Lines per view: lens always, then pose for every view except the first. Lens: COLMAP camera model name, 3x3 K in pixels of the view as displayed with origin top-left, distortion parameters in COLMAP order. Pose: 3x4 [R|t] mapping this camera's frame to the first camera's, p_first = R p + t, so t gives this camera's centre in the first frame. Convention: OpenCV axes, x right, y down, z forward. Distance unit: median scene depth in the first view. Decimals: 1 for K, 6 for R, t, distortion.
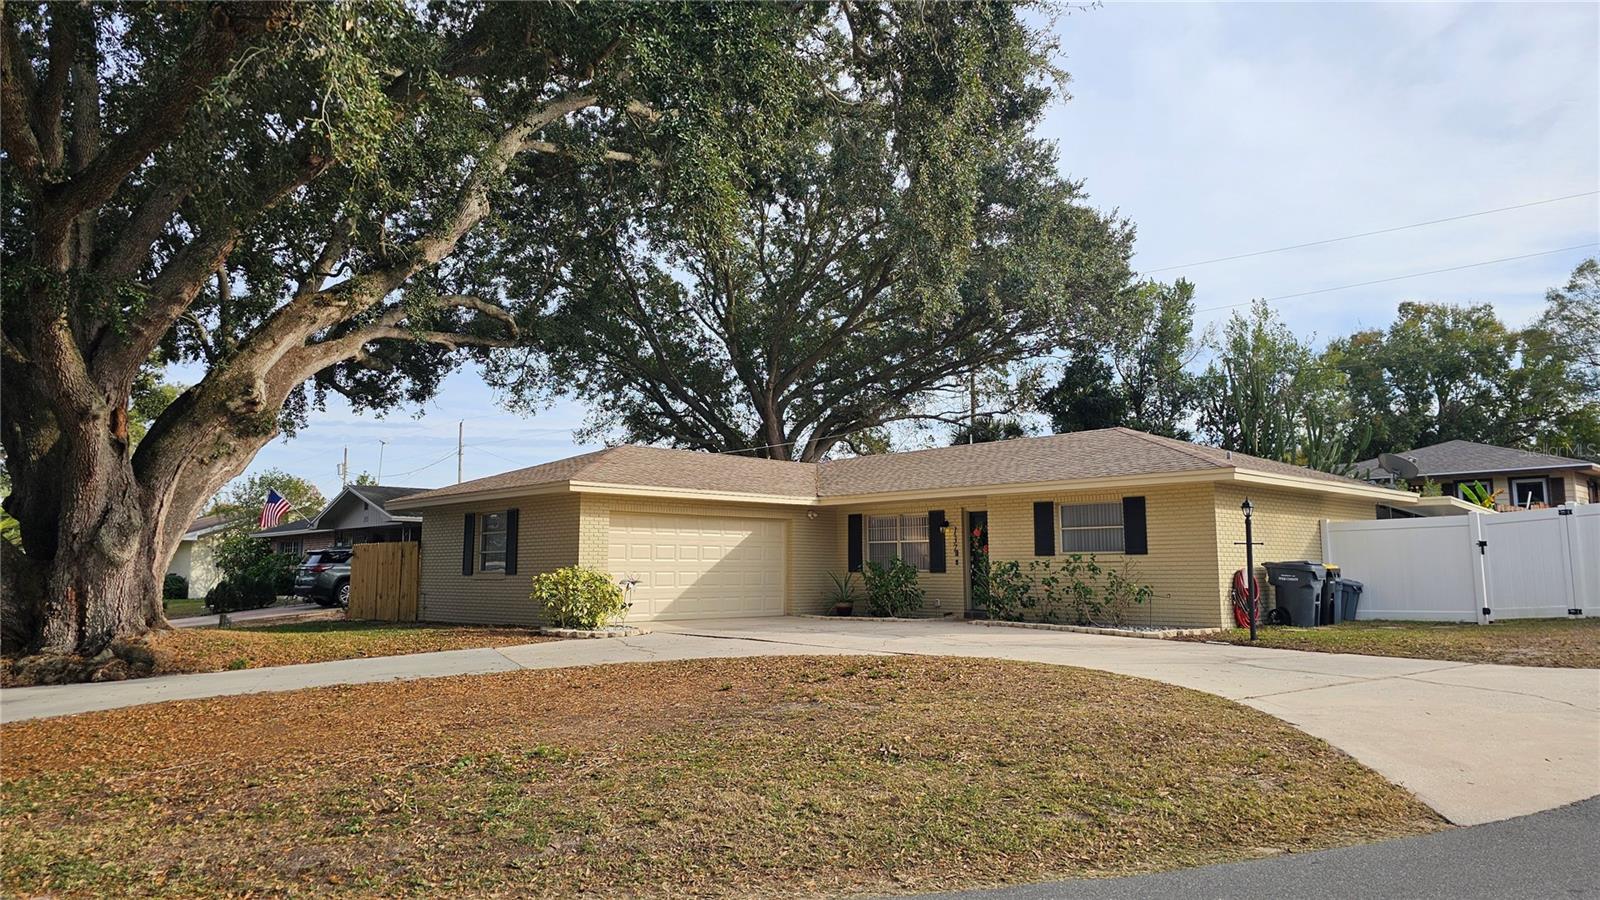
lens RADIAL K [[1018.3, 0, 800.0], [0, 1018.3, 450.0], [0, 0, 1]] dist [0.090824, -0.103981]
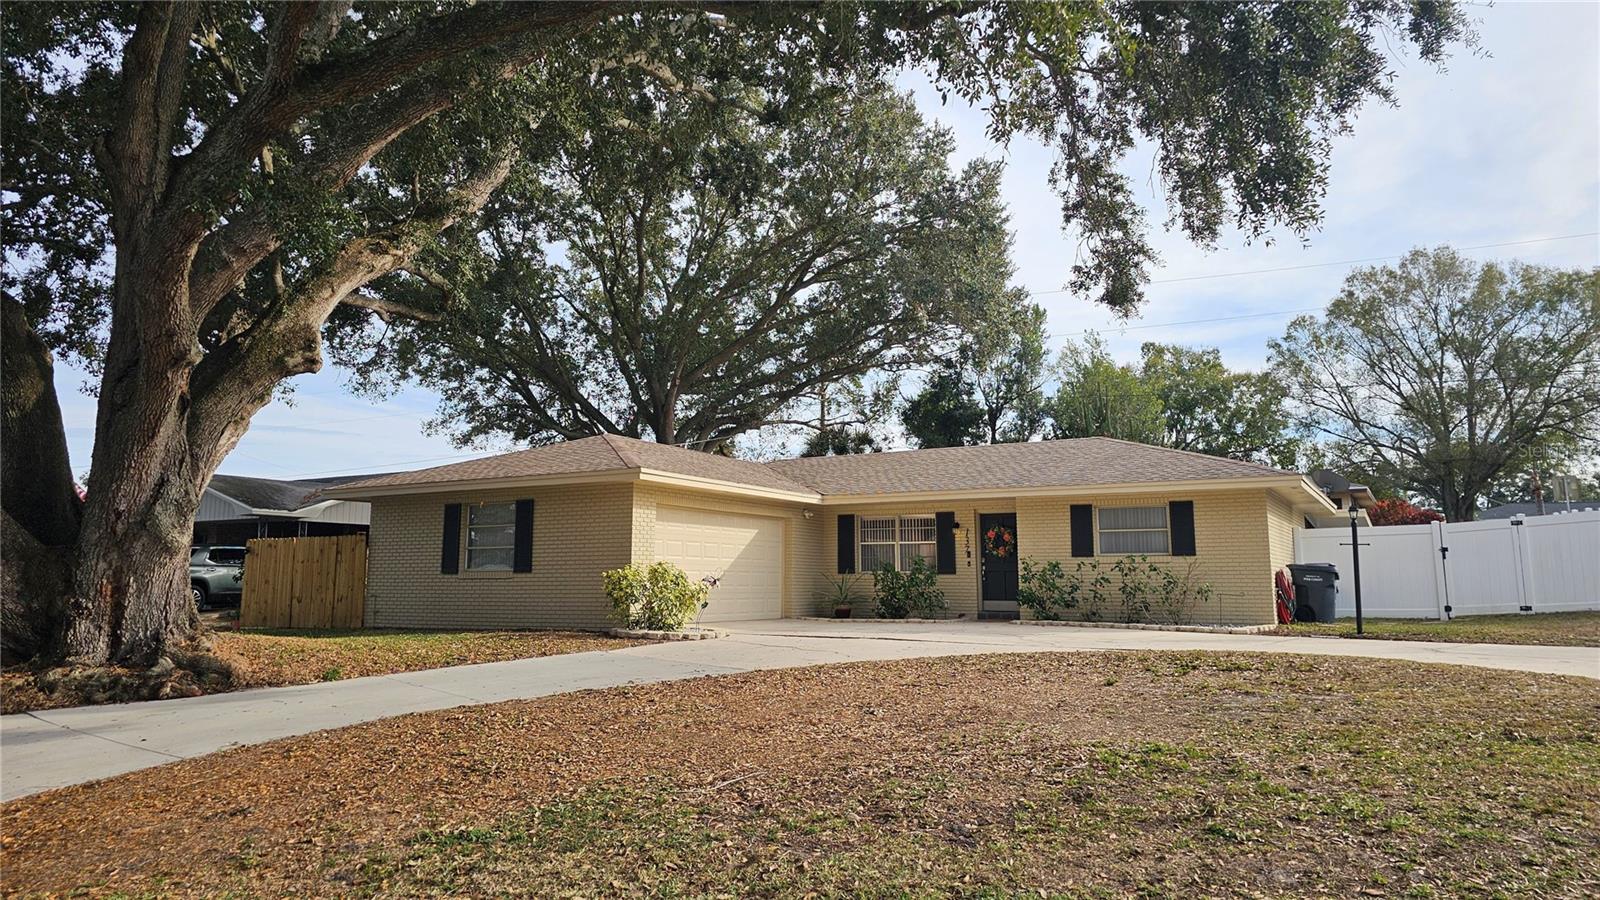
lens RADIAL K [[1018.3, 0, 800.0], [0, 1018.3, 450.0], [0, 0, 1]] dist [0.090824, -0.103981]
pose [[0.963395, 0.037763, 0.265414, -0.291366], [-0.034926, 0.999271, -0.015403, 0.020067], [-0.265802, 0.005569, 0.964012, 0.074039]]
